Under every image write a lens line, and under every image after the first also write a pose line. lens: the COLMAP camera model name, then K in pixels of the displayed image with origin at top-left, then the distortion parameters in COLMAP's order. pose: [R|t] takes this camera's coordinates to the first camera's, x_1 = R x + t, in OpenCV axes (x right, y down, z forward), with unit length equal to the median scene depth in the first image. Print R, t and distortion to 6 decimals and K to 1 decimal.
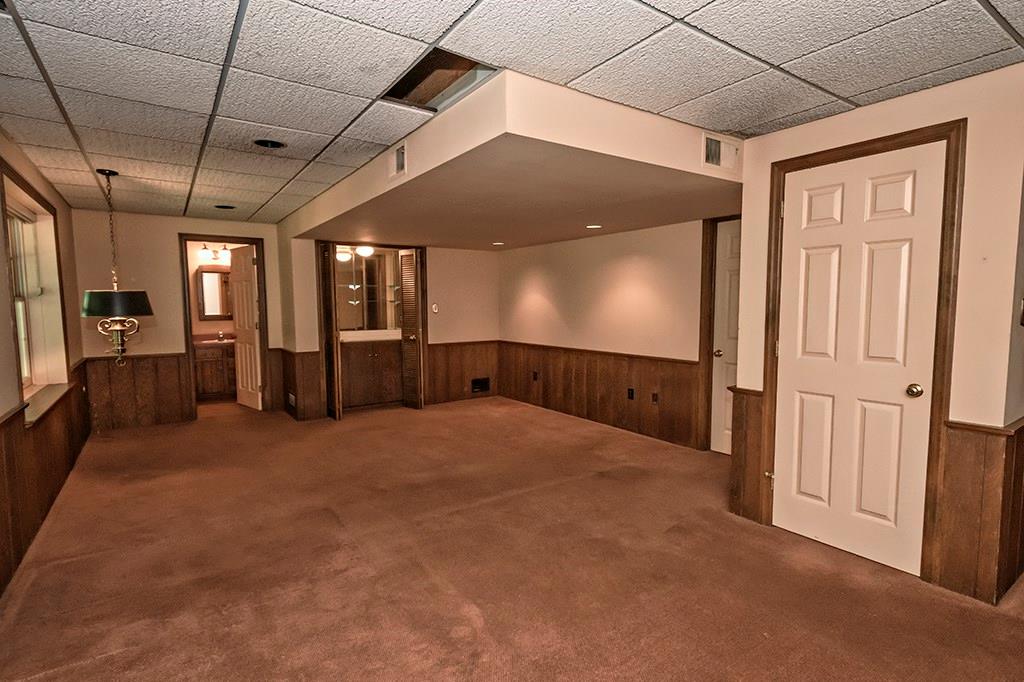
lens RADIAL K [[501.7, 0, 512.0], [0, 501.7, 341.0], [0, 0, 1]] dist [0.002356, 0.000415]
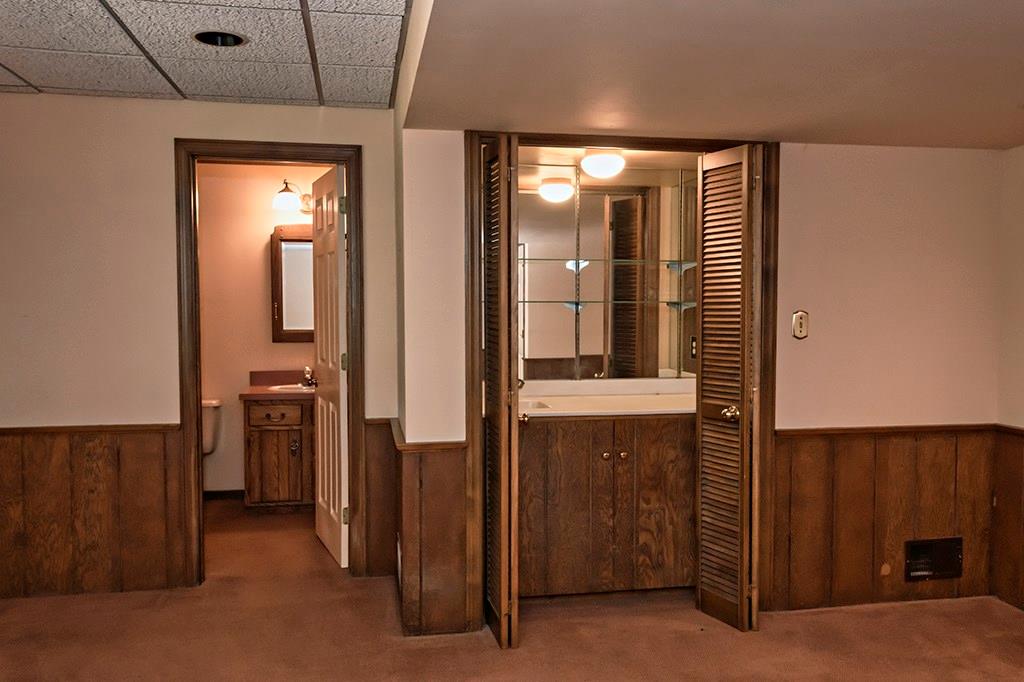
lens RADIAL K [[807.2, 0, 512.0], [0, 807.2, 341.0], [0, 0, 1]] dist [0.010906, 0.003874]
pose [[0.908277, 0.024852, -0.417630, -0.104145], [-0.038452, 0.998968, -0.024181, -0.034808], [0.416598, 0.038022, 0.908295, 0.437700]]
